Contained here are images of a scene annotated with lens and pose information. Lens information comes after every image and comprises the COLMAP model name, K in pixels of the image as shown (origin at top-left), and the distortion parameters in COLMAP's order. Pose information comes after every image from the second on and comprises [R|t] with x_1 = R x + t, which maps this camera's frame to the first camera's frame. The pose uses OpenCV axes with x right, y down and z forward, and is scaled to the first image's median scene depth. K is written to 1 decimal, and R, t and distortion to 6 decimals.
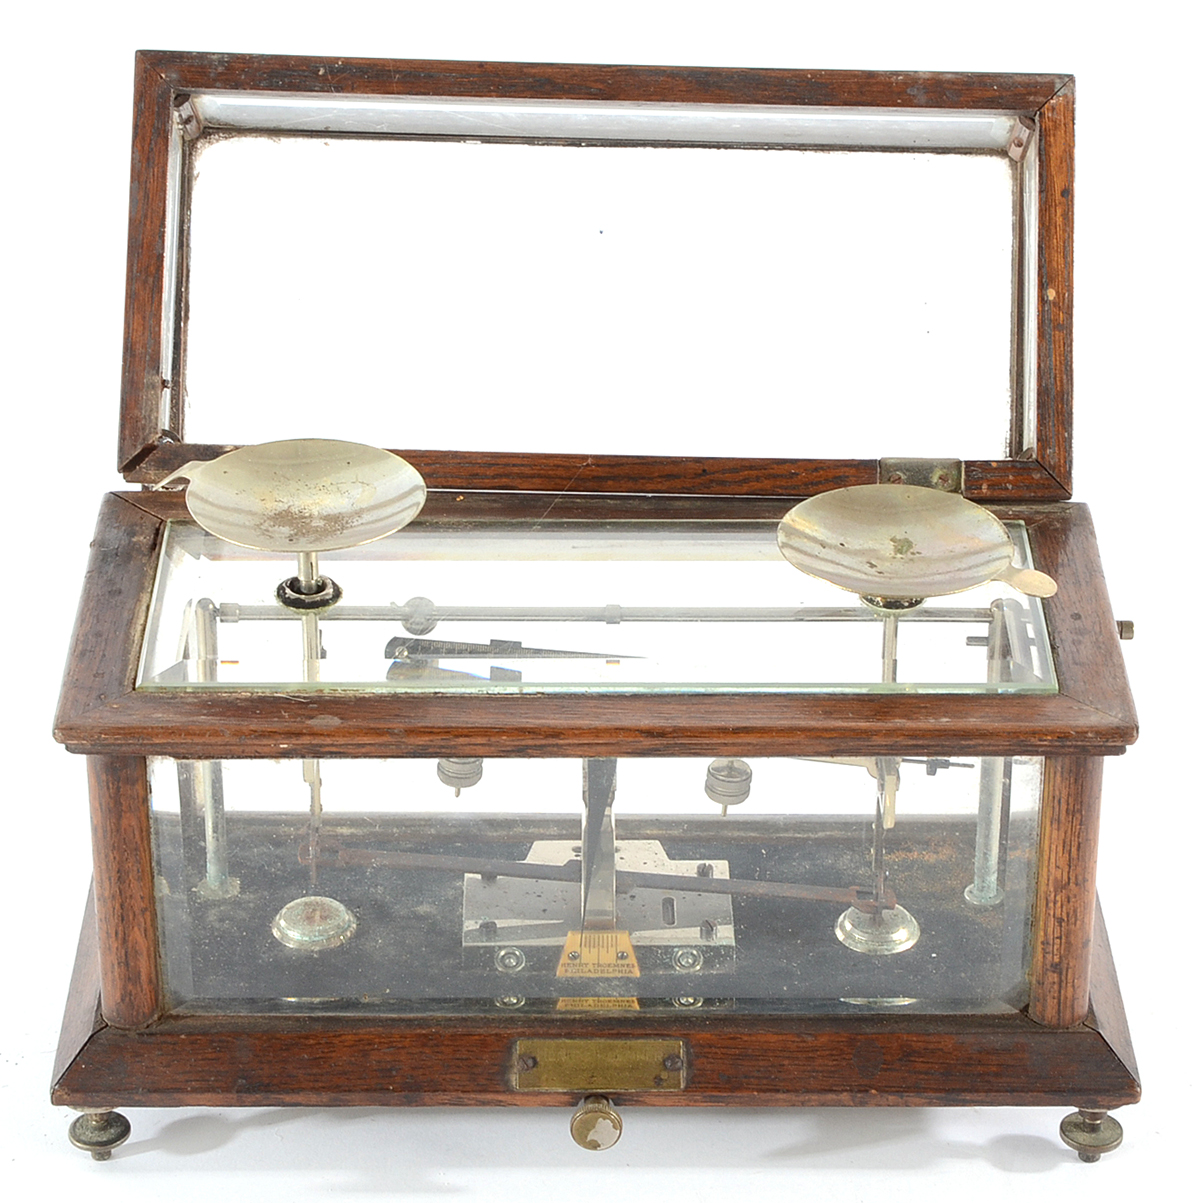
lens RADIAL K [[3403.1, 0, 600.0], [0, 3403.1, 601.5], [0, 0, 1]] dist [0.152436, 0.099200]
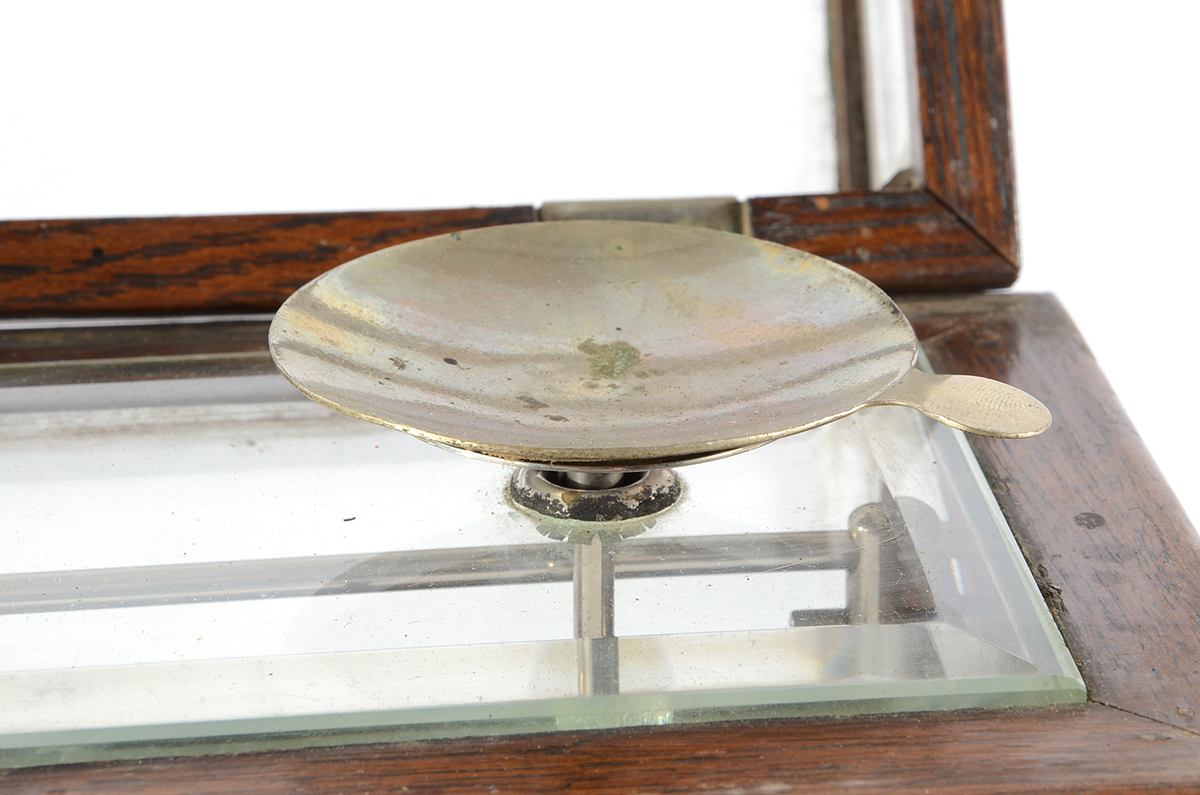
lens RADIAL K [[4476.2, 0, 600.0], [0, 4476.2, 397.5], [0, 0, 1]] dist [0.310904, 1.260974]
pose [[0.994067, -0.046978, 0.098101, 0.041714], [0.057194, 0.992925, -0.104065, 0.040836], [-0.092518, 0.109059, 0.989720, 0.548800]]
